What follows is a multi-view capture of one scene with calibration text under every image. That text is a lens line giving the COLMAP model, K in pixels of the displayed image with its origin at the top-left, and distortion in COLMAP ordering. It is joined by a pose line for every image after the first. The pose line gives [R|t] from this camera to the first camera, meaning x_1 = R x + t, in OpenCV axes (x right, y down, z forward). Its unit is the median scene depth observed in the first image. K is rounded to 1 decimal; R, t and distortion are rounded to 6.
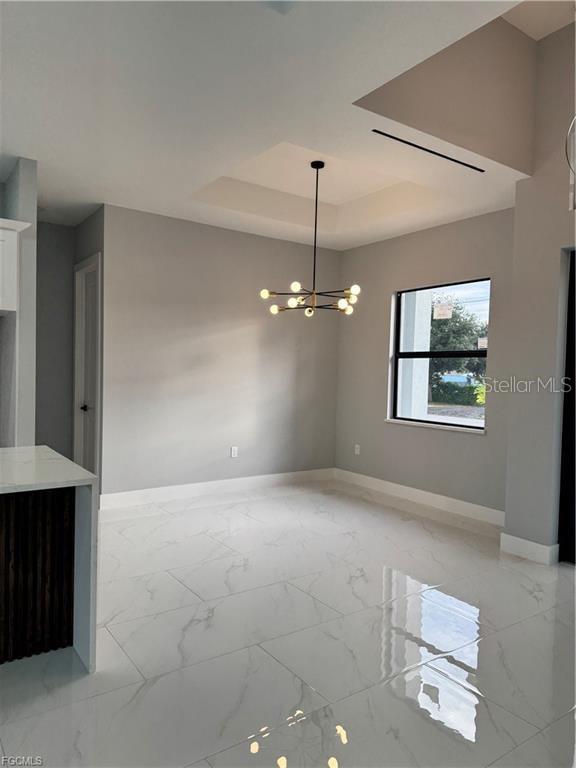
lens RADIAL K [[537.3, 0, 286.4], [0, 537.3, 389.9], [0, 0, 1]] dist [0.043445, -0.013692]
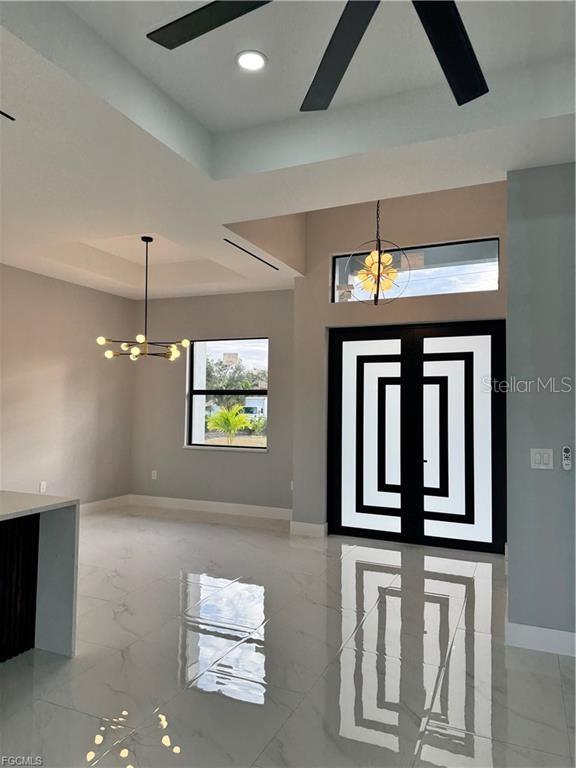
lens RADIAL K [[537.3, 0, 286.7], [0, 537.3, 382.3], [0, 0, 1]] dist [0.043445, -0.013692]
pose [[0.852109, 0.009802, 0.523273, -0.291412], [0.026081, 0.997787, -0.061161, -0.008729], [-0.522715, 0.065763, 0.849967, -0.171607]]
